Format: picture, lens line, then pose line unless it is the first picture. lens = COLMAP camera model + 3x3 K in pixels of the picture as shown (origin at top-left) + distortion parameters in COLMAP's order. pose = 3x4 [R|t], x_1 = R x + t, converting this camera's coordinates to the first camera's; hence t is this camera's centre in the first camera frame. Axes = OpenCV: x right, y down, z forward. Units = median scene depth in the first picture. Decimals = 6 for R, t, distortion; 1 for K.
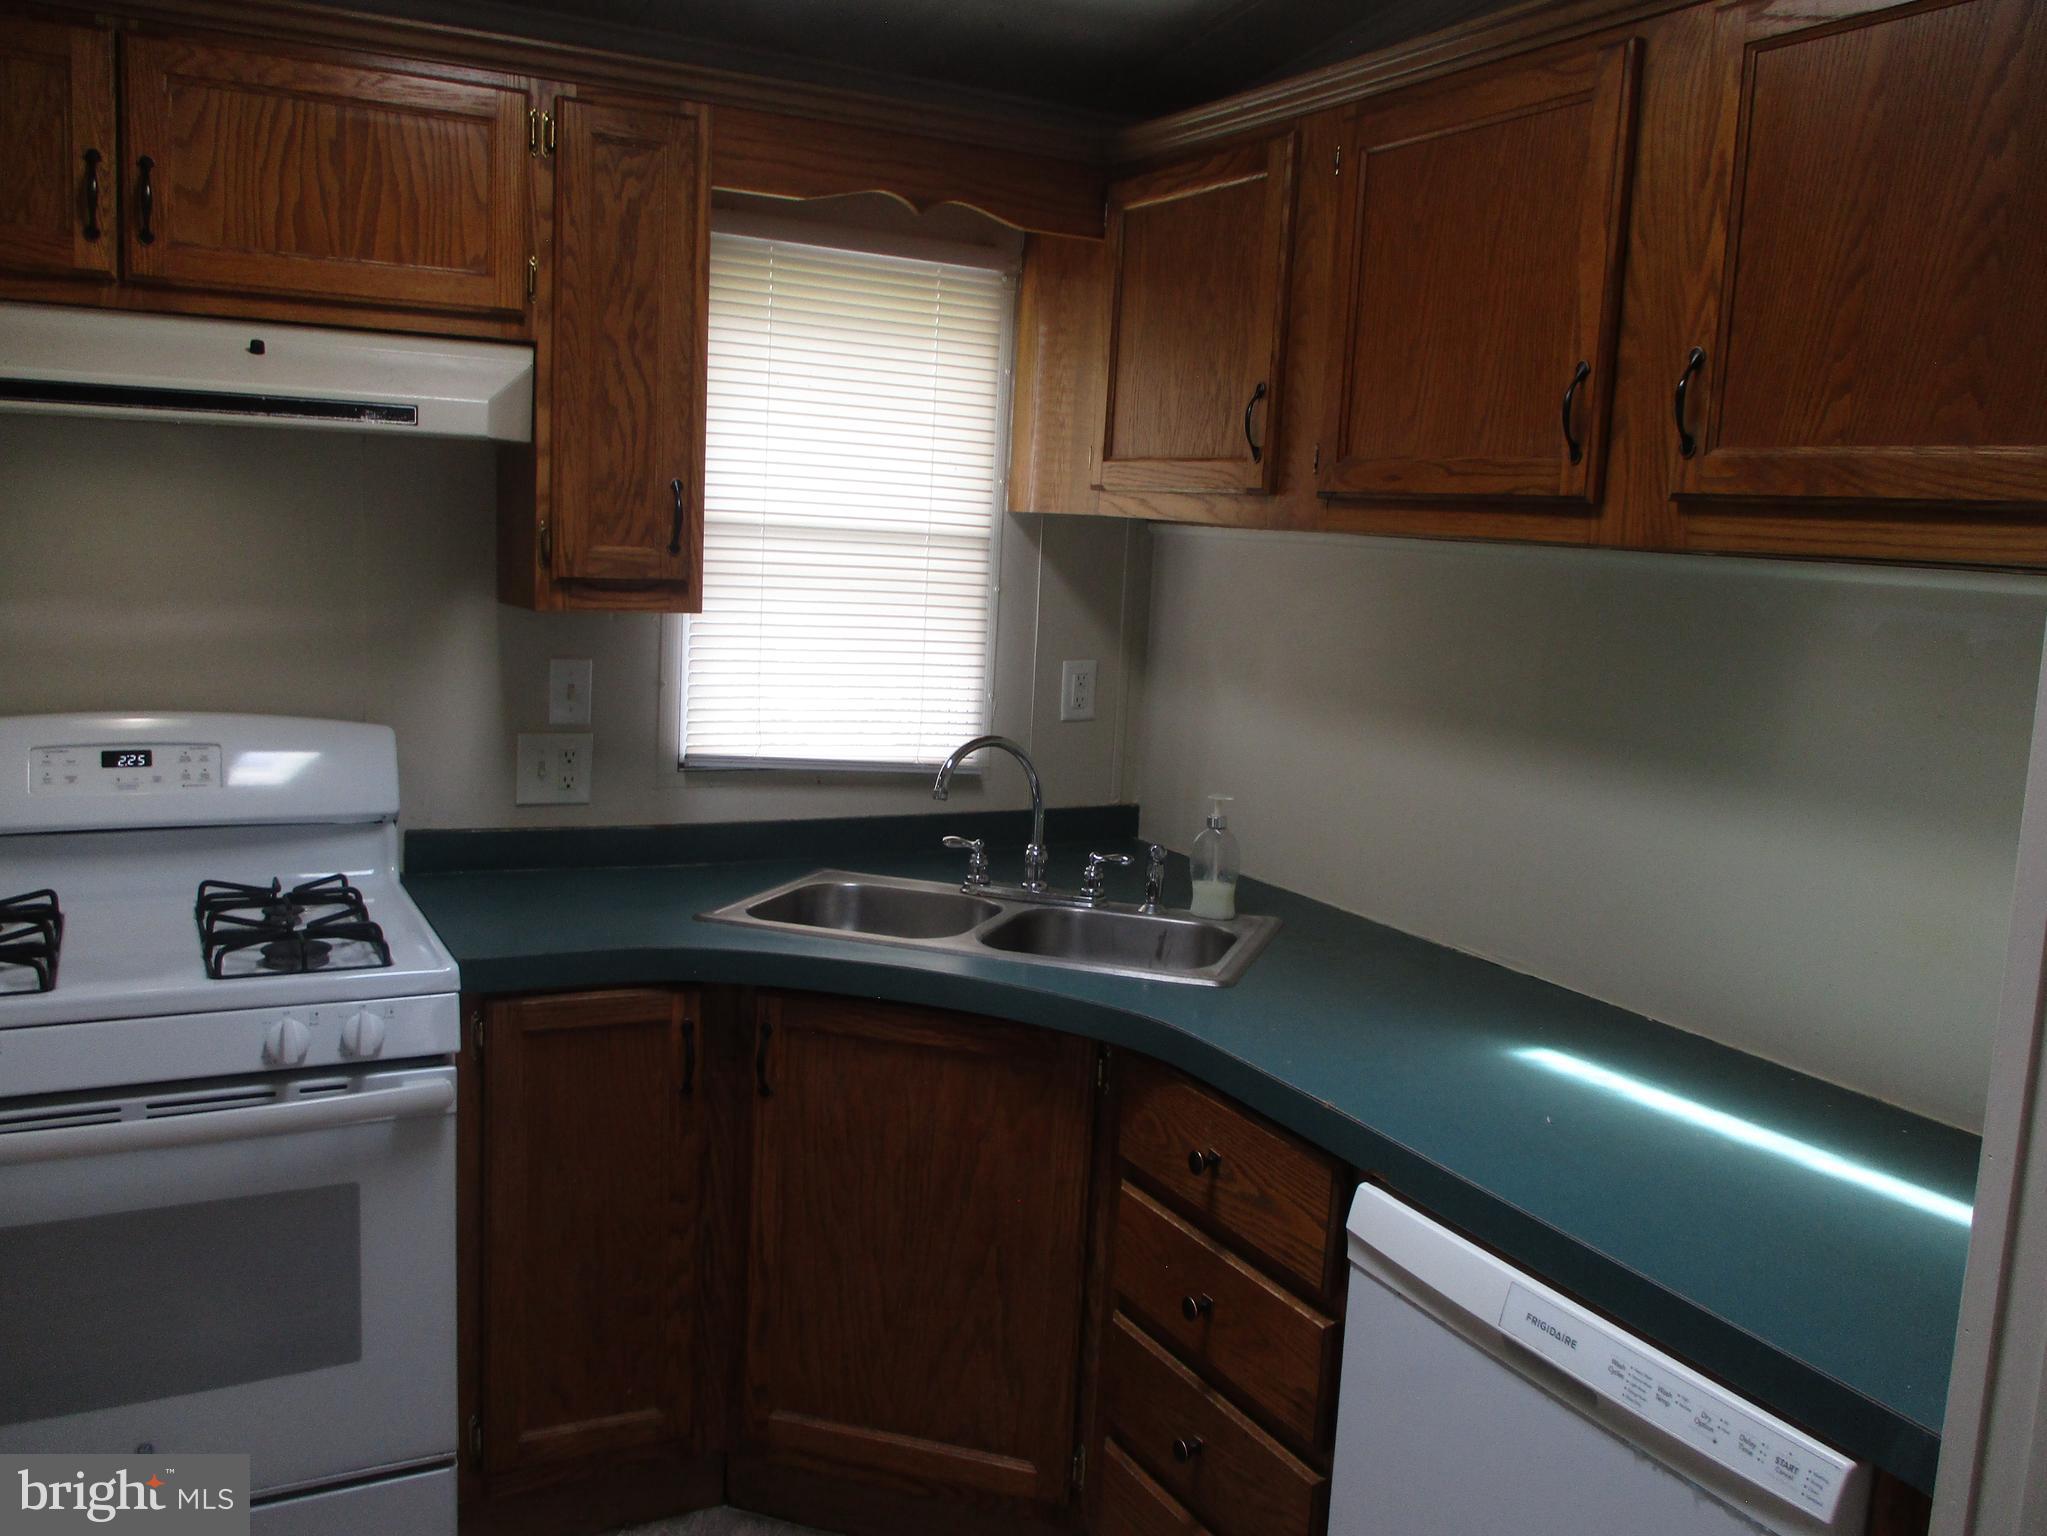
lens RADIAL K [[1691.1, 0, 1024.2], [0, 1691.1, 750.2], [0, 0, 1]] dist [-0.033875, -0.006464]
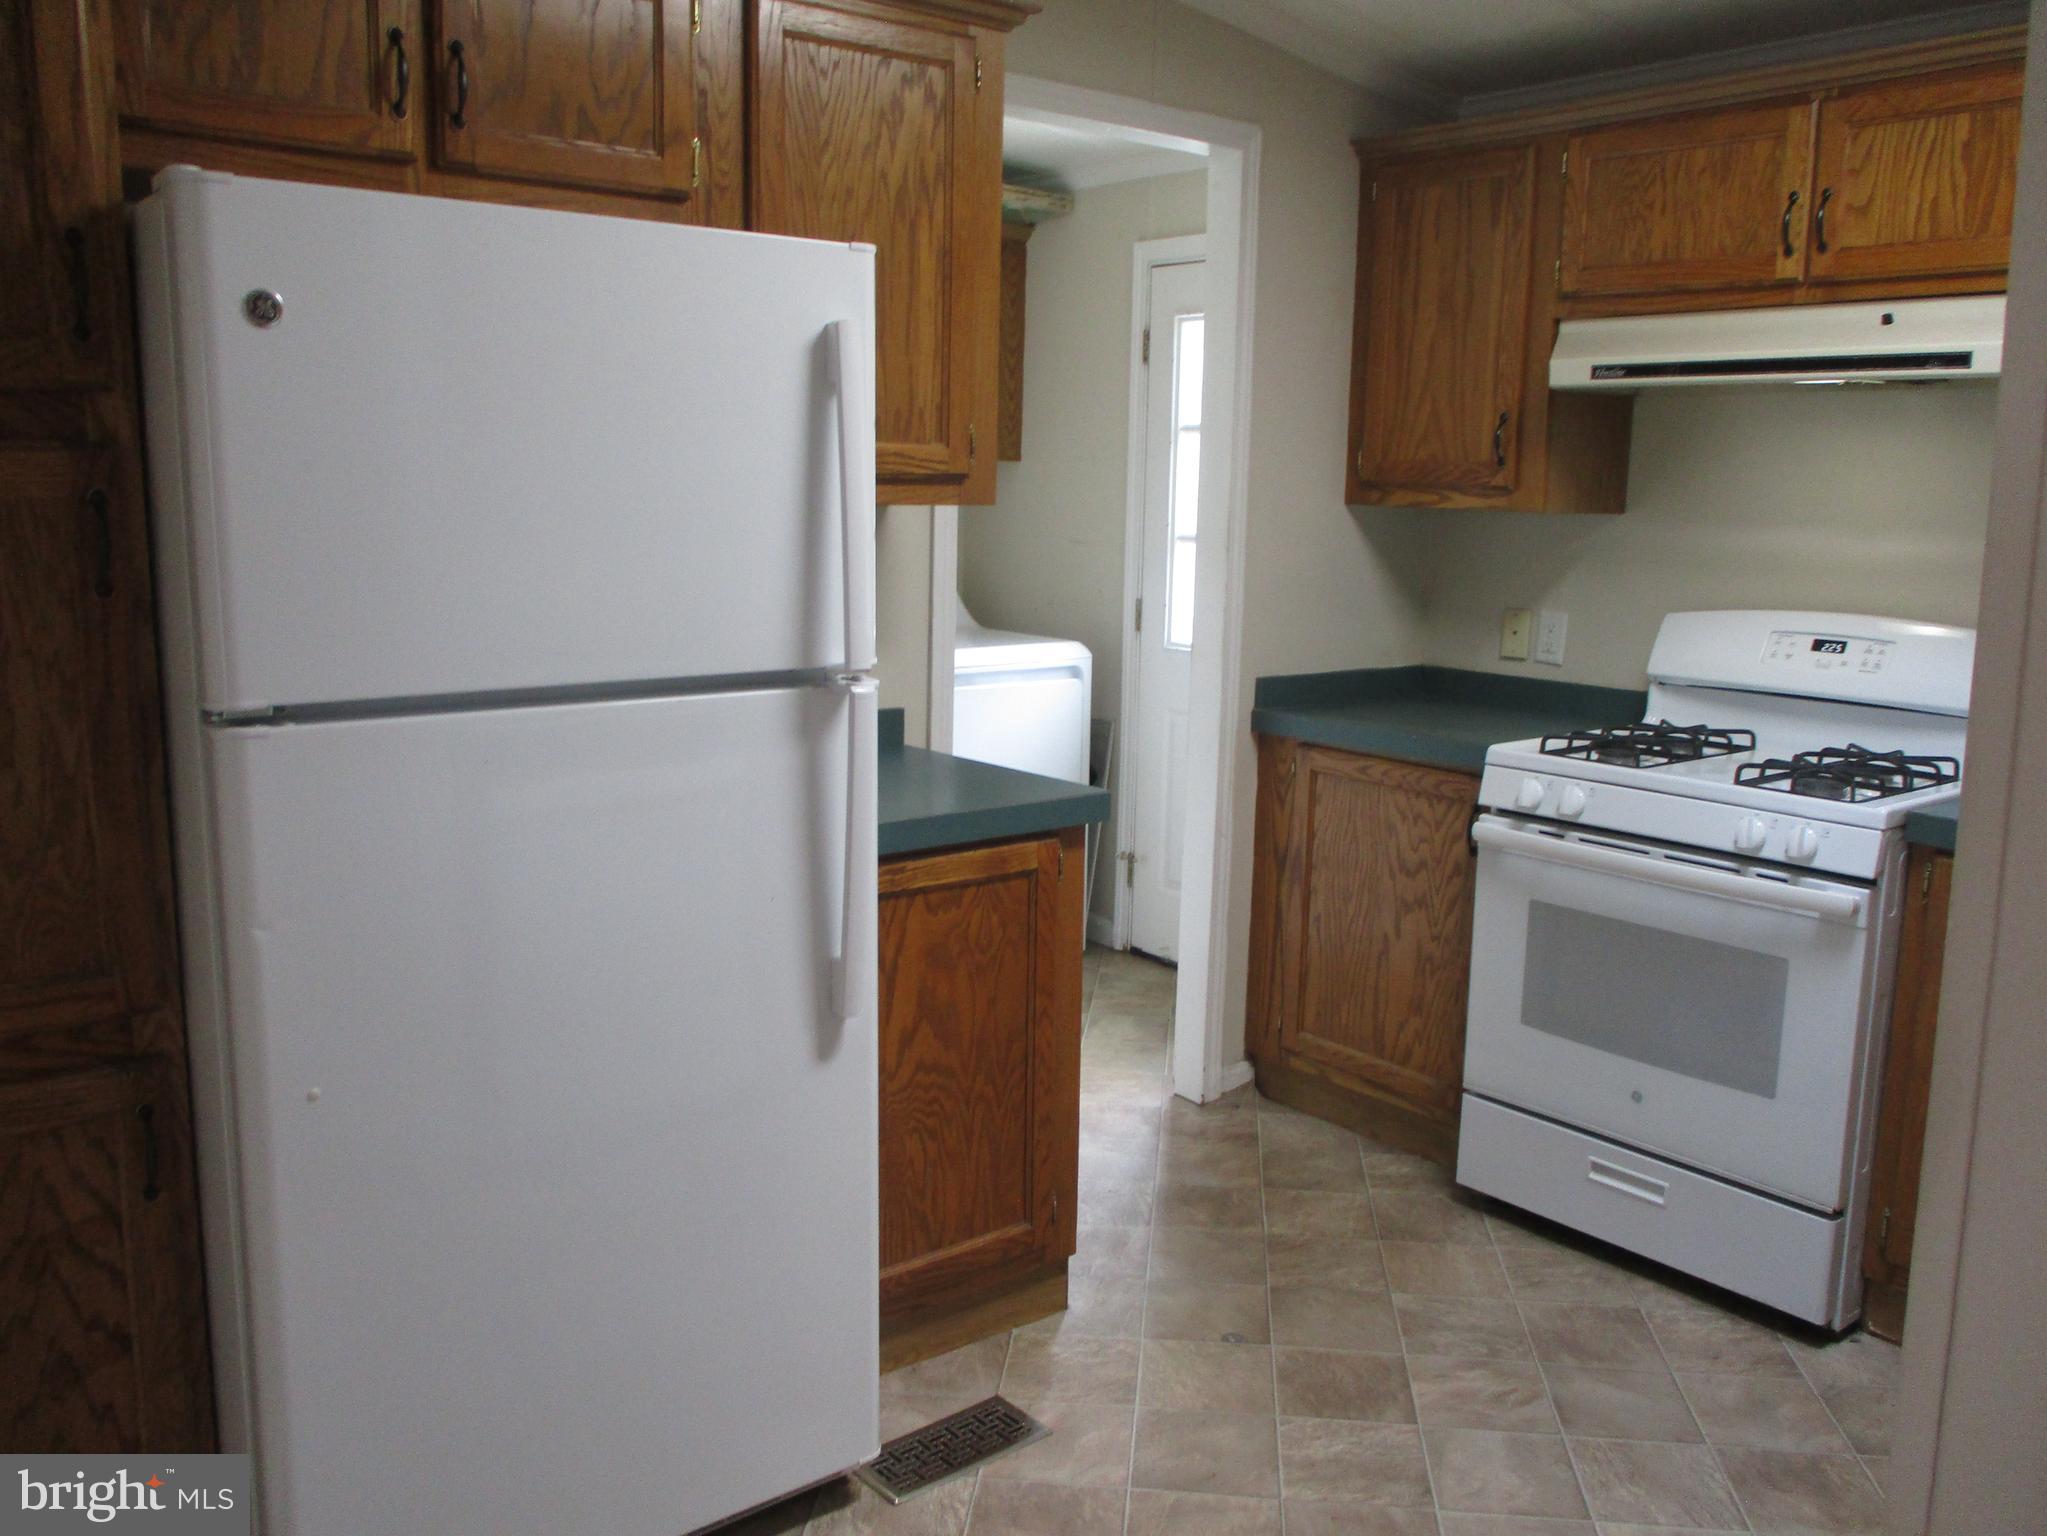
lens RADIAL K [[1691.1, 0, 1023.8], [0, 1691.1, 770.2], [0, 0, 1]] dist [-0.033875, -0.006464]
pose [[0.186644, 0.124722, -0.974479, 0.727952], [-0.142857, 0.984811, 0.098683, 0.069474], [0.971986, 0.120792, 0.201627, 0.144115]]
